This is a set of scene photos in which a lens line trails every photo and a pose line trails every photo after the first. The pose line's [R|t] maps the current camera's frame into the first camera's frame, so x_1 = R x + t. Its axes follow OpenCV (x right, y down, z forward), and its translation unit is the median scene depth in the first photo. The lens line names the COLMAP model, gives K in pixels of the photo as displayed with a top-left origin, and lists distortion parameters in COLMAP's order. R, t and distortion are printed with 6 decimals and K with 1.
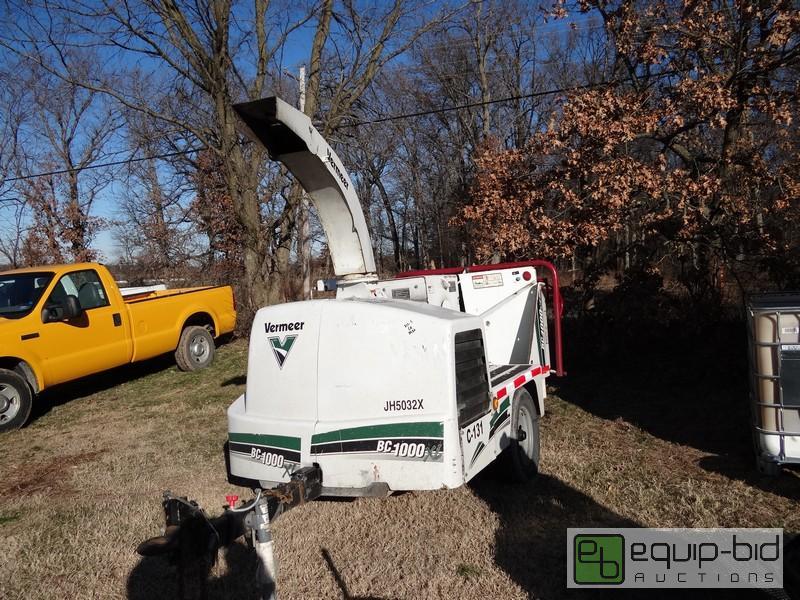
lens RADIAL K [[633.7, 0, 400.0], [0, 633.7, 300.0], [0, 0, 1]] dist [0.005723, -0.005880]
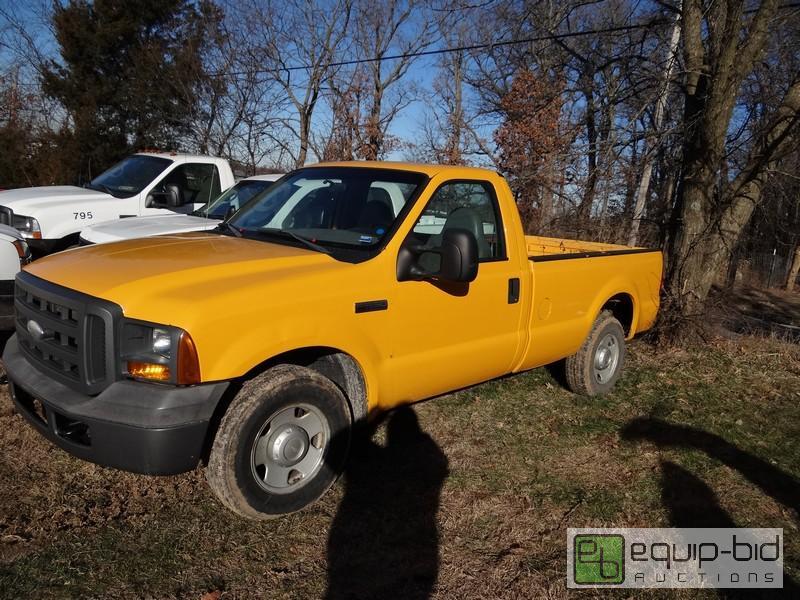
lens RADIAL K [[633.7, 0, 400.0], [0, 633.7, 300.0], [0, 0, 1]] dist [0.005723, -0.005880]
pose [[0.908138, 0.215535, -0.358930, -0.291947], [-0.185858, 0.975743, 0.115682, -0.002037], [0.375157, -0.038345, 0.926168, 0.427358]]
